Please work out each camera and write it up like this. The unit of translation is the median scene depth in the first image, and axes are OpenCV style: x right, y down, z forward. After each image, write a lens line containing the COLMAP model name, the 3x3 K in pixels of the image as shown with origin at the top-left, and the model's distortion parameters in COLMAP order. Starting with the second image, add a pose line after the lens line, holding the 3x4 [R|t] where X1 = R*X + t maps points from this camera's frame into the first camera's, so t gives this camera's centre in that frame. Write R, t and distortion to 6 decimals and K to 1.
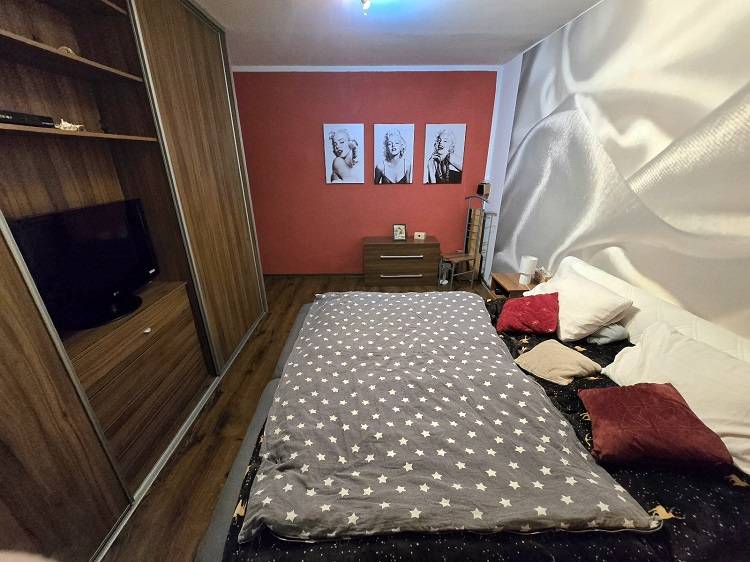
lens RADIAL K [[304.1, 0, 368.8], [0, 304.1, 282.8], [0, 0, 1]] dist [0.002414, -0.000077]
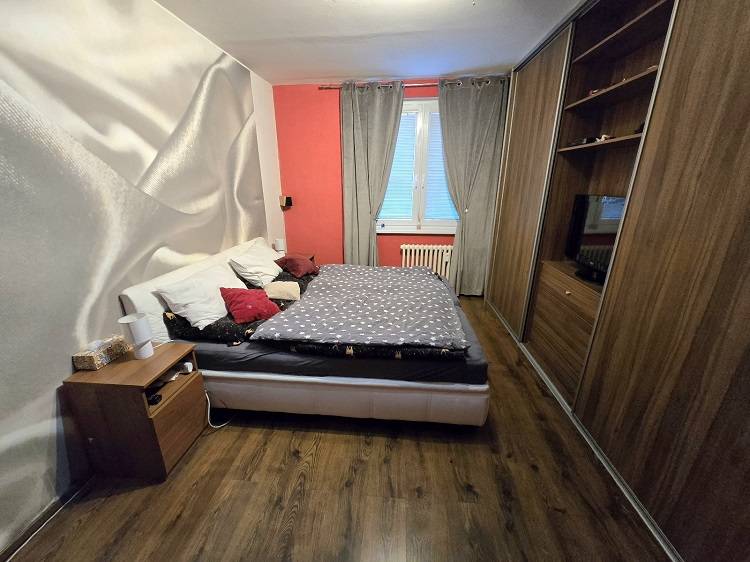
lens RADIAL K [[304.1, 0, 369.5], [0, 304.1, 280.8], [0, 0, 1]] dist [0.002414, -0.000077]
pose [[-0.994271, -0.026879, 0.103455, -0.014894], [0.046700, 0.761371, 0.646632, -0.689557], [-0.096148, 0.647759, -0.755754, 1.831295]]
